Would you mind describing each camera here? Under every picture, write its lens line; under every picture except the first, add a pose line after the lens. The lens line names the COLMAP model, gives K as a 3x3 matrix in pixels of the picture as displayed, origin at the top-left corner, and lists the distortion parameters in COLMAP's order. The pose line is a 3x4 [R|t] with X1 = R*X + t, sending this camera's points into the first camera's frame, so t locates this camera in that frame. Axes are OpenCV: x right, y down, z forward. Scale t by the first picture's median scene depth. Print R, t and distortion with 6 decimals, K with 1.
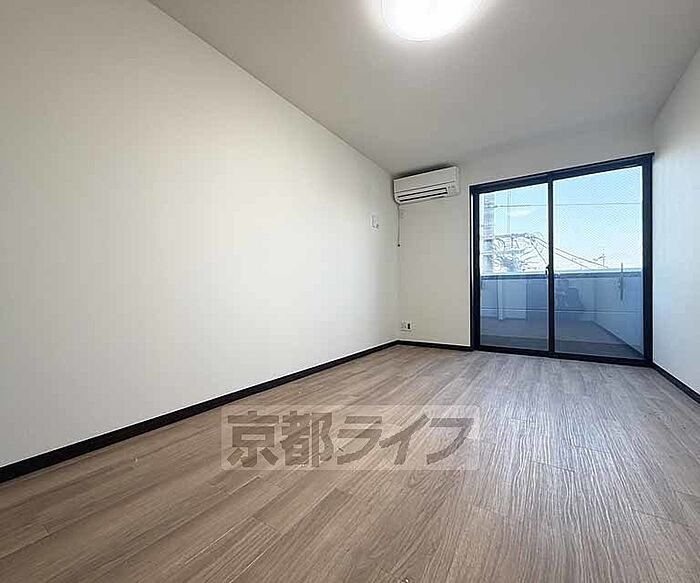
lens RADIAL K [[309.8, 0, 343.3], [0, 309.8, 290.9], [0, 0, 1]] dist [-0.000705, 0.000779]
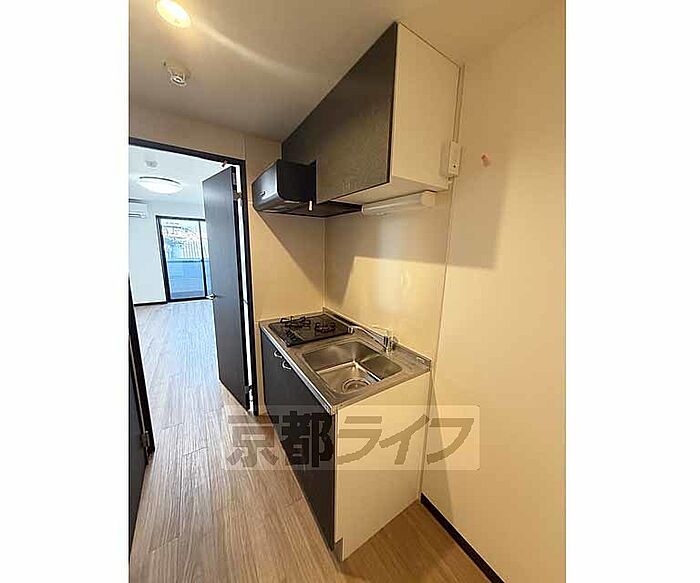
lens RADIAL K [[230.3, 0, 348.5], [0, 230.3, 289.8], [0, 0, 1]] dist [0.000033, -0.000203]
pose [[0.380364, -0.161015, 0.910713, -0.477739], [-0.031654, 0.981884, 0.186819, -0.206177], [-0.924295, -0.099886, 0.368377, -0.606963]]
